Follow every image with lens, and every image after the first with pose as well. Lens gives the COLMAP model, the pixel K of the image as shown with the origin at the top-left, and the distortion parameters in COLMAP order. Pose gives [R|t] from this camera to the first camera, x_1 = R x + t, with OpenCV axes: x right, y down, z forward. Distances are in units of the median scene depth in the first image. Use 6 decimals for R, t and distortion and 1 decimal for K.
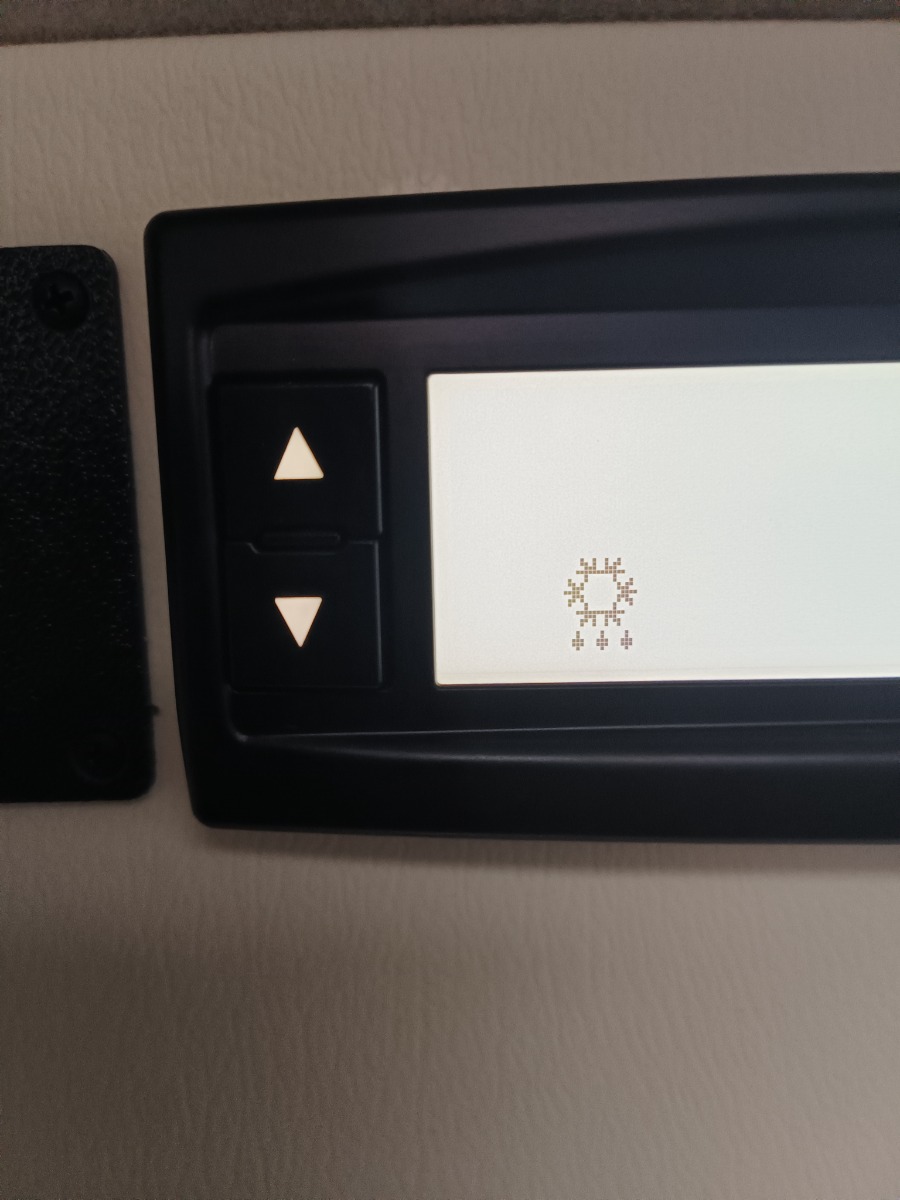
lens RADIAL K [[1106.2, 0, 449.3], [0, 1106.2, 597.4], [0, 0, 1]] dist [-0.065982, 0.000000]
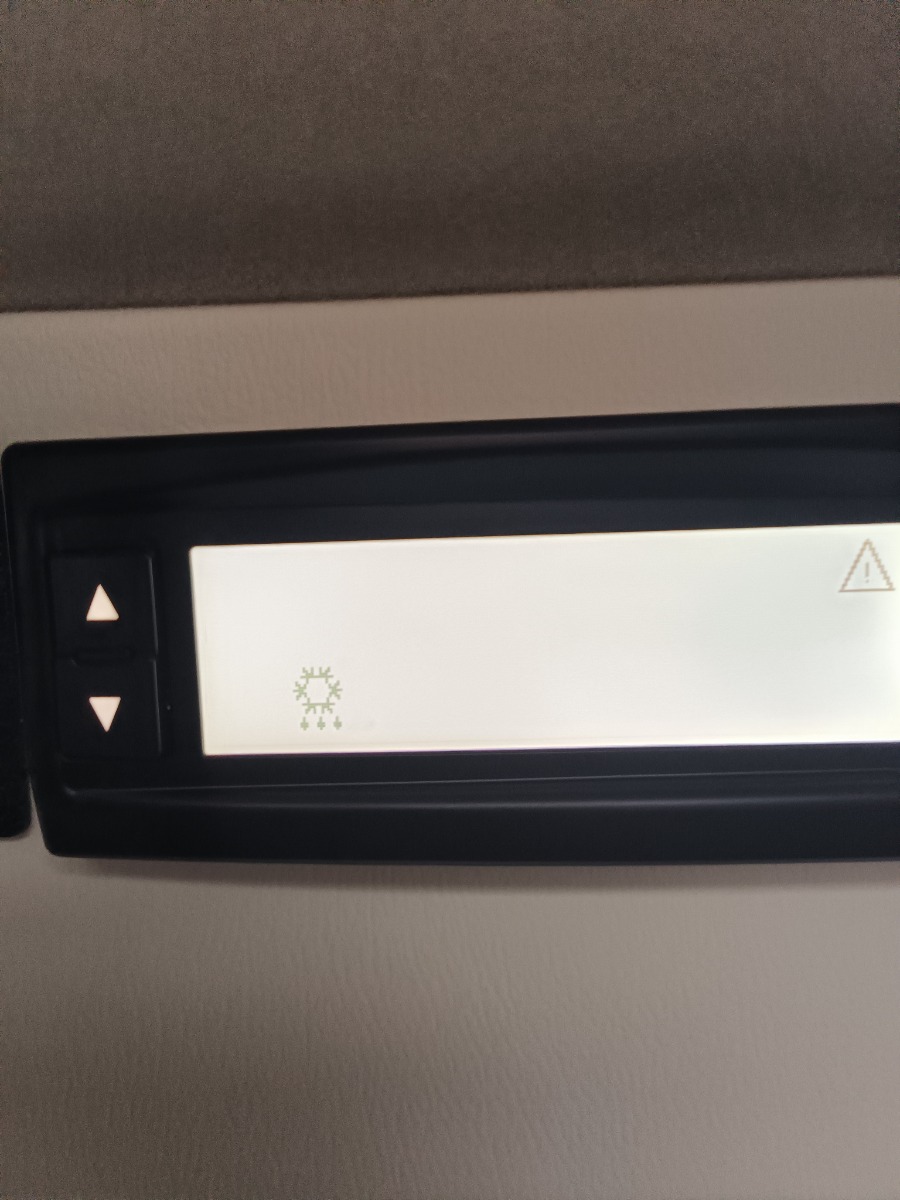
lens RADIAL K [[803.0, 0, 451.3], [0, 803.0, 601.3], [0, 0, 1]] dist [-0.033160, 0.001800]
pose [[0.999256, -0.019378, -0.033353, 0.352041], [0.015852, 0.994565, -0.102908, -0.010055], [0.035166, 0.102303, 0.994132, -0.068626]]
